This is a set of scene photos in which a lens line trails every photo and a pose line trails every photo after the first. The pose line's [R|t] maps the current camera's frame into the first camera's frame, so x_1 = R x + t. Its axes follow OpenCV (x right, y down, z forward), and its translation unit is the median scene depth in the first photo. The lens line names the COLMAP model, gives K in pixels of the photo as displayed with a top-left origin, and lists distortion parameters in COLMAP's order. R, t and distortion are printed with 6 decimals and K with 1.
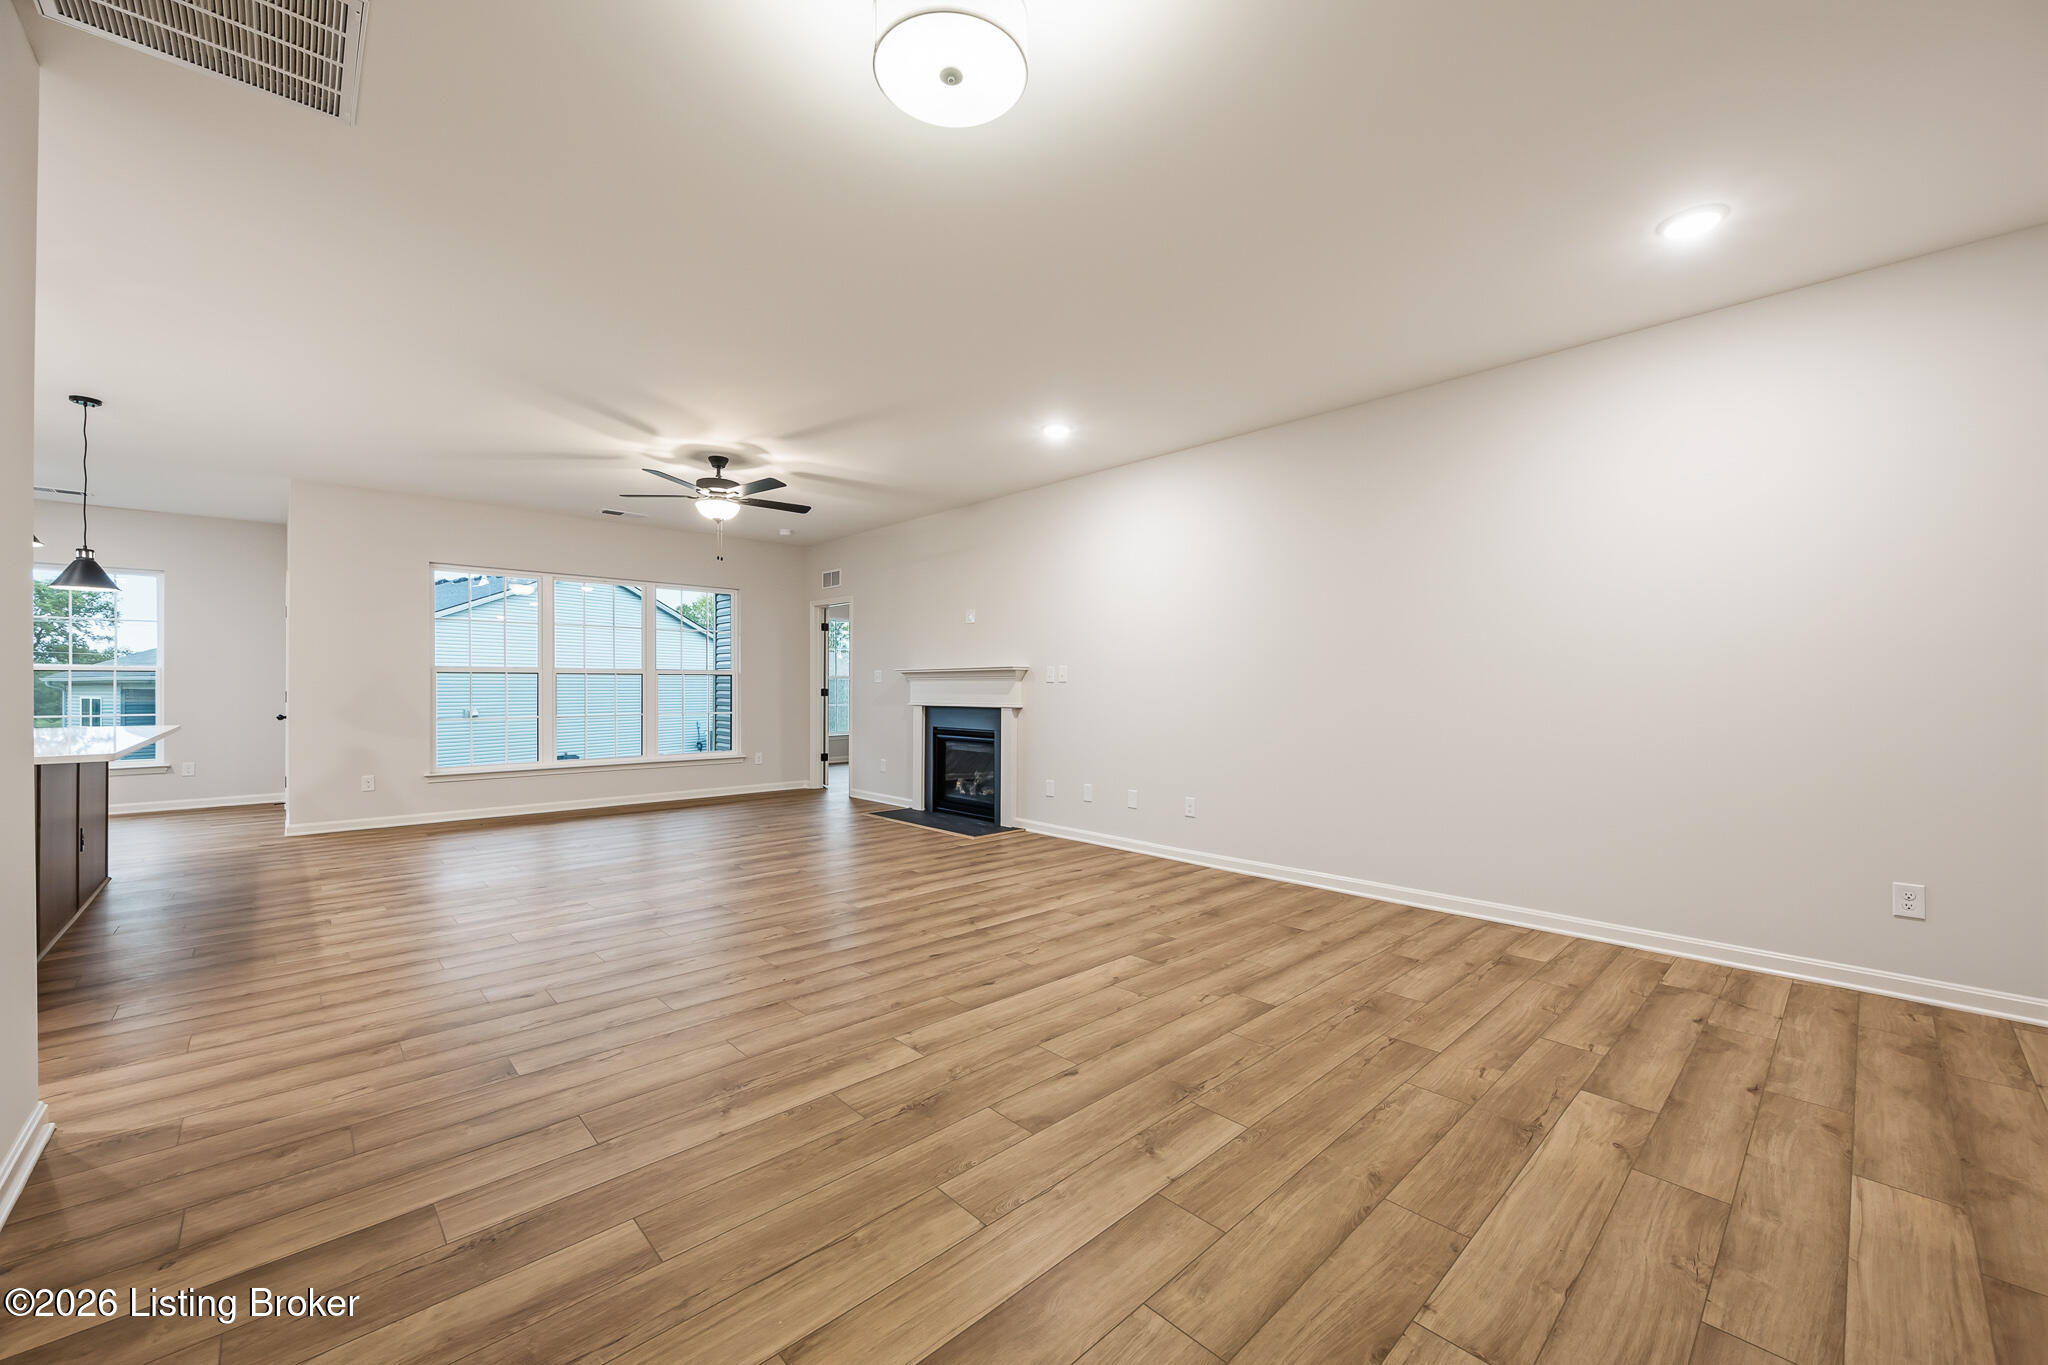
lens RADIAL K [[796.9, 0, 1019.8], [0, 796.9, 688.0], [0, 0, 1]] dist [-0.001227, 0.000070]
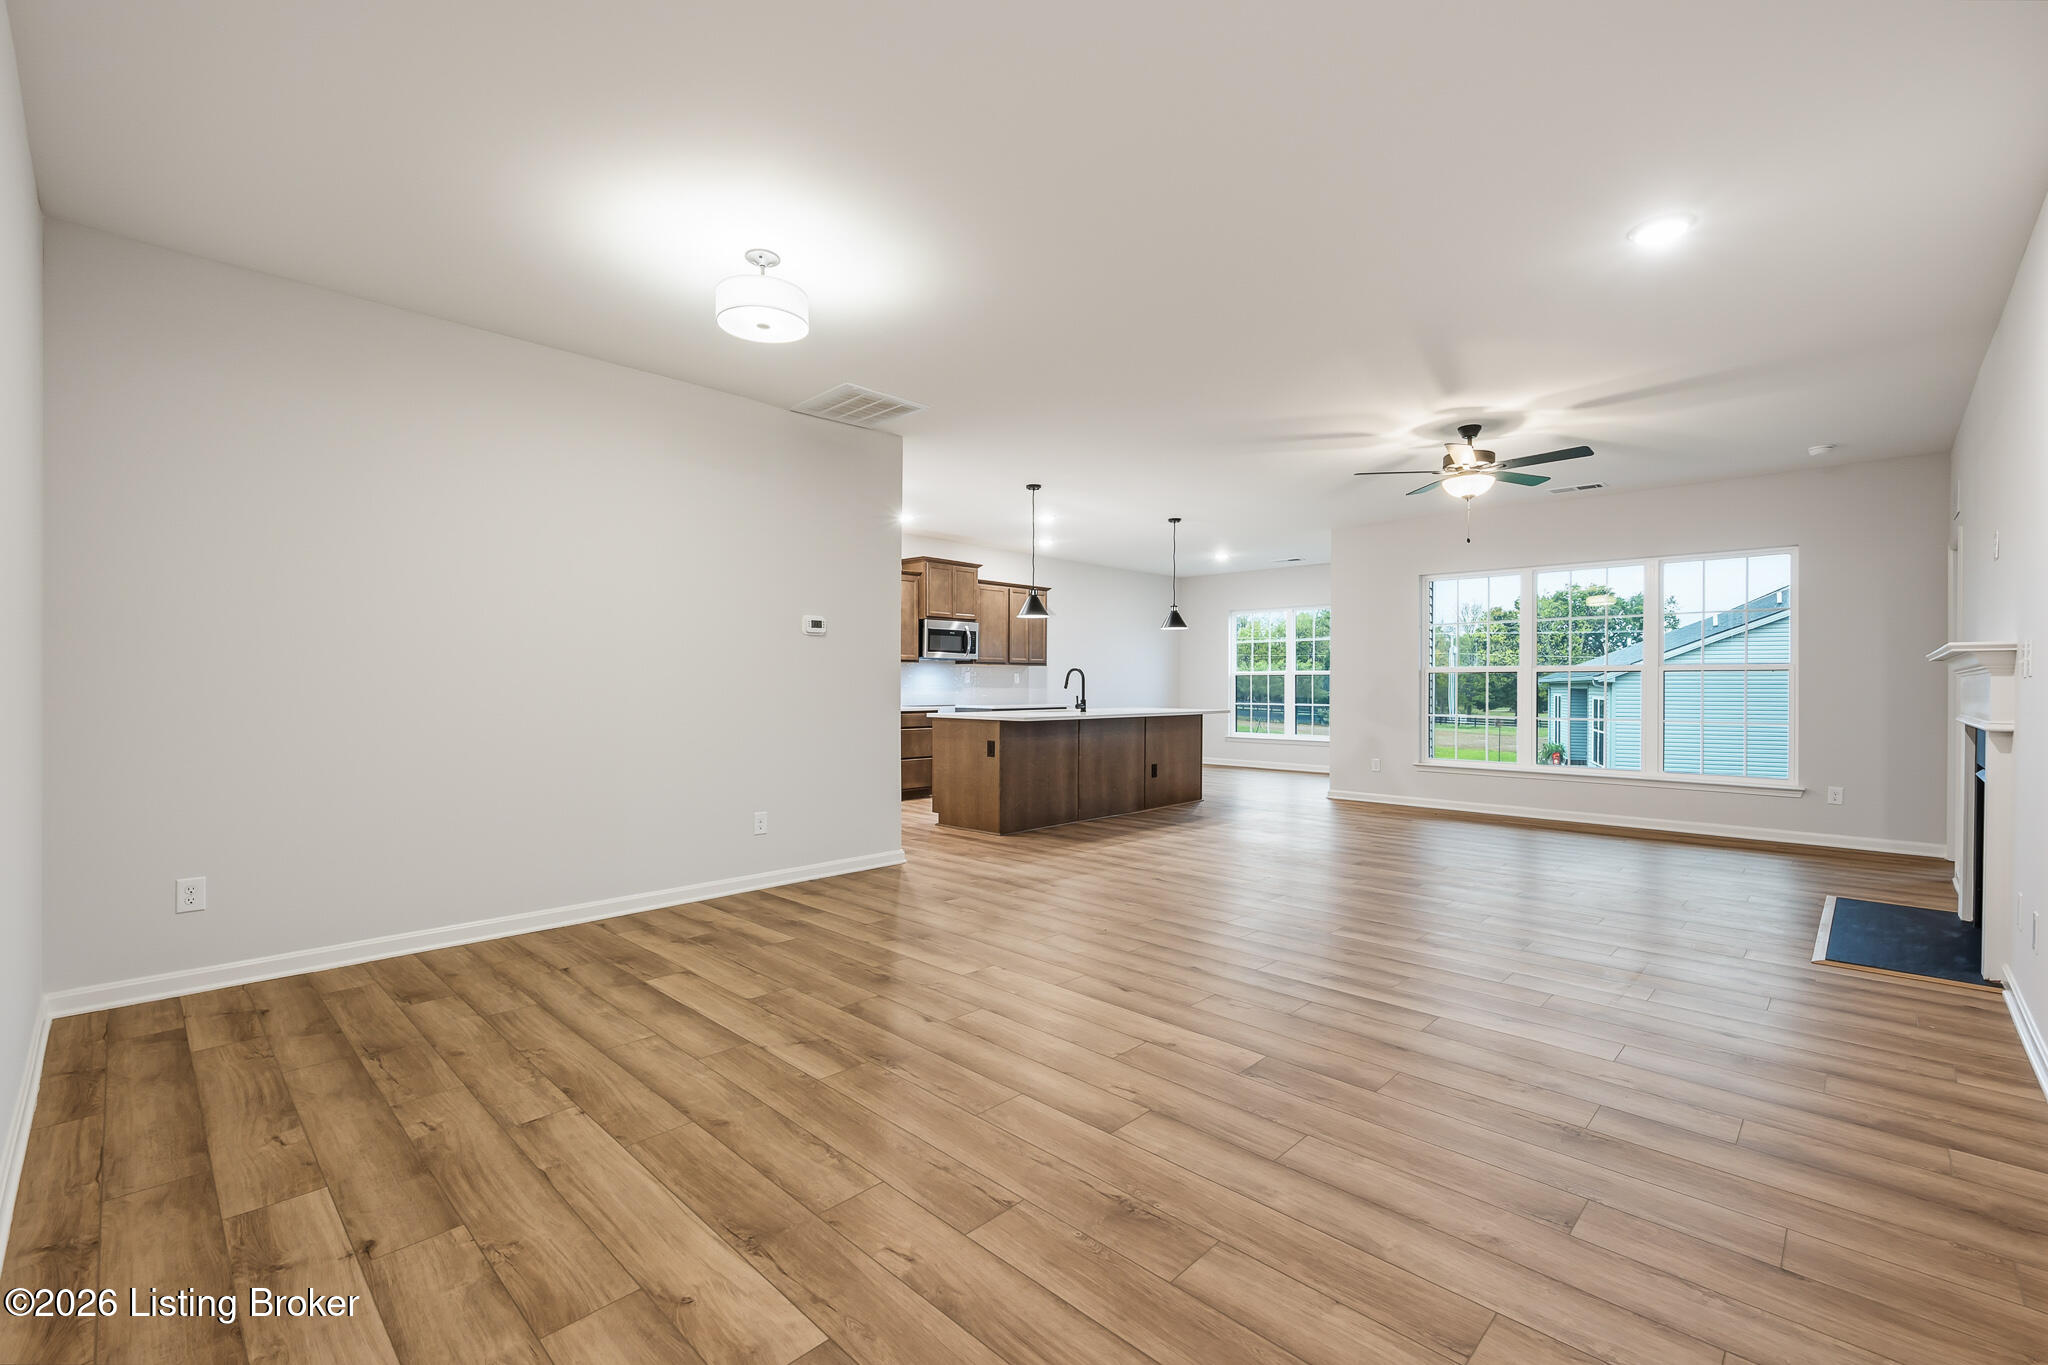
lens RADIAL K [[874.5, 0, 1022.4], [0, 874.5, 687.2], [0, 0, 1]] dist [0.000146, -0.000114]
pose [[0.050138, 0.002006, -0.998740, 0.917435], [-0.004092, 0.999990, 0.001803, 0.000424], [0.998734, 0.003996, 0.050146, 0.737586]]
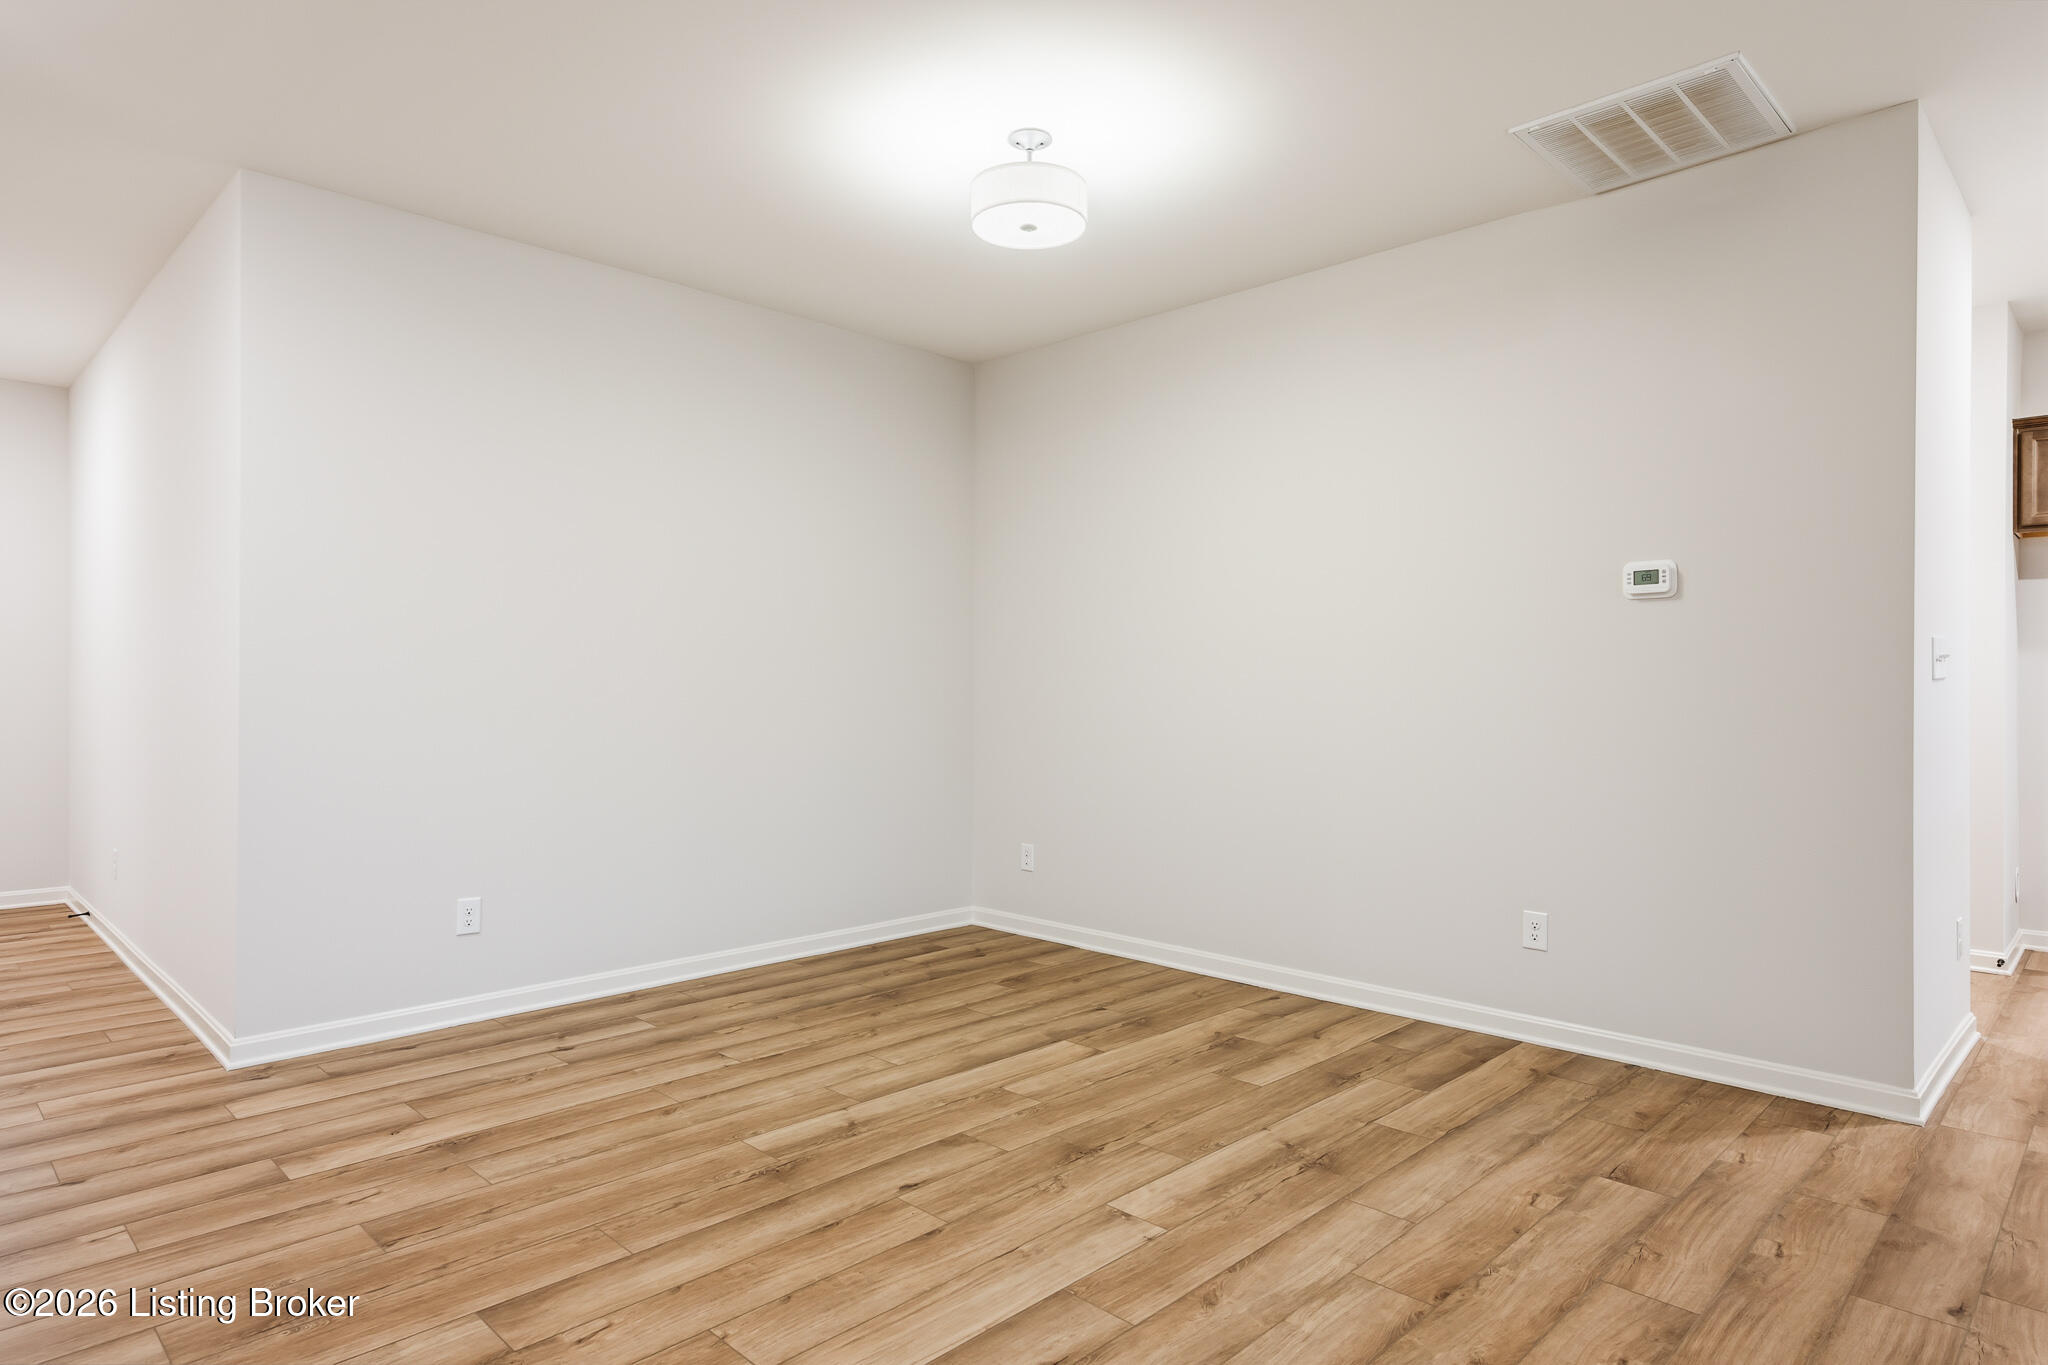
lens RADIAL K [[1169.4, 0, 1019.7], [0, 1169.4, 685.7], [0, 0, 1]] dist [-0.001848, -0.002524]
pose [[-0.999249, -0.003765, -0.038572, 0.001184], [-0.003861, 0.999990, 0.002415, -0.006738], [0.038563, 0.002562, -0.999253, 1.477905]]
